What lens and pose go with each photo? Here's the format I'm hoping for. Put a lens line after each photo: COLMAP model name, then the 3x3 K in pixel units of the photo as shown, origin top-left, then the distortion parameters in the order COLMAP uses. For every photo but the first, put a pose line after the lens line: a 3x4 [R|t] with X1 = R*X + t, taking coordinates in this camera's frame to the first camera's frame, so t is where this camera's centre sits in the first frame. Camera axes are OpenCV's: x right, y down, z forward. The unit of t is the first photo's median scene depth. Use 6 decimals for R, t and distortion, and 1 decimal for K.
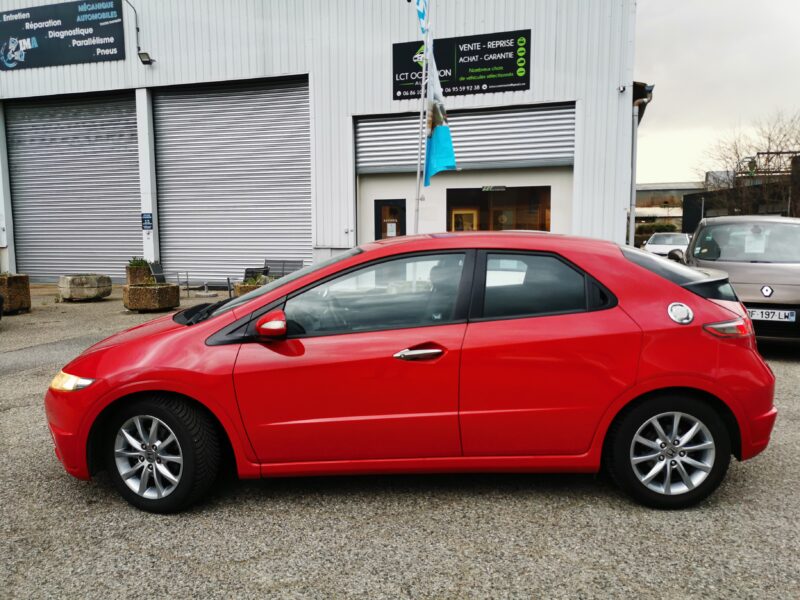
lens RADIAL K [[611.8, 0, 400.0], [0, 611.8, 300.0], [0, 0, 1]] dist [0.041123, -0.009714]
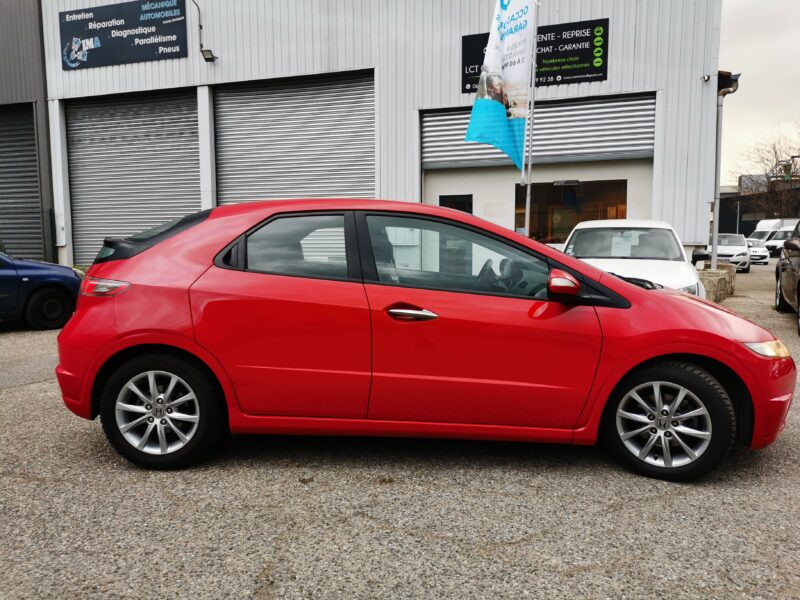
lens RADIAL K [[616.5, 0, 401.1], [0, 616.5, 300.1], [0, 0, 1]] dist [0.034885, -0.010089]
pose [[0.999585, 0.001645, -0.028753, -0.083885], [-0.001970, 0.999934, -0.011285, 0.016041], [0.028732, 0.011337, 0.999523, 0.016432]]
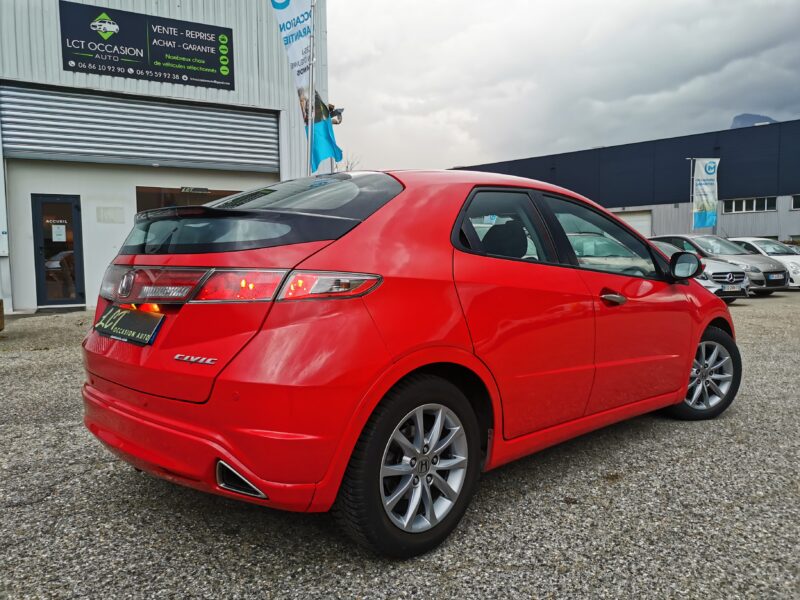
lens RADIAL K [[619.5, 0, 400.0], [0, 619.5, 300.0], [0, 0, 1]] dist [0.028497, -0.006146]
pose [[0.705472, -0.051844, 0.706839, -0.309233], [0.081937, 0.996600, -0.008682, 0.014712], [-0.703985, 0.064042, 0.707321, 0.146896]]
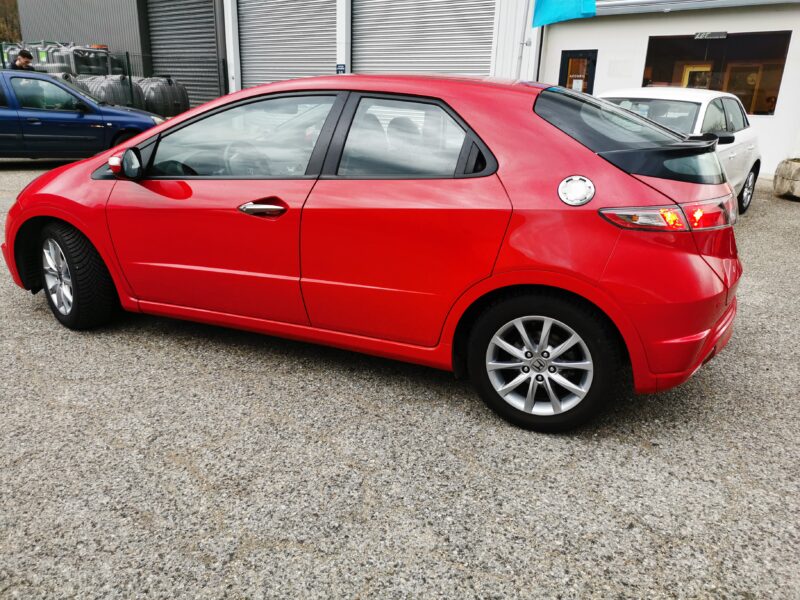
lens RADIAL K [[616.5, 0, 401.1], [0, 616.5, 300.1], [0, 0, 1]] dist [0.034885, -0.010089]
pose [[0.919106, 0.155779, -0.361907, 0.137443], [-0.076171, 0.971446, 0.224702, -0.000345], [0.386577, -0.178958, 0.904728, 0.055514]]
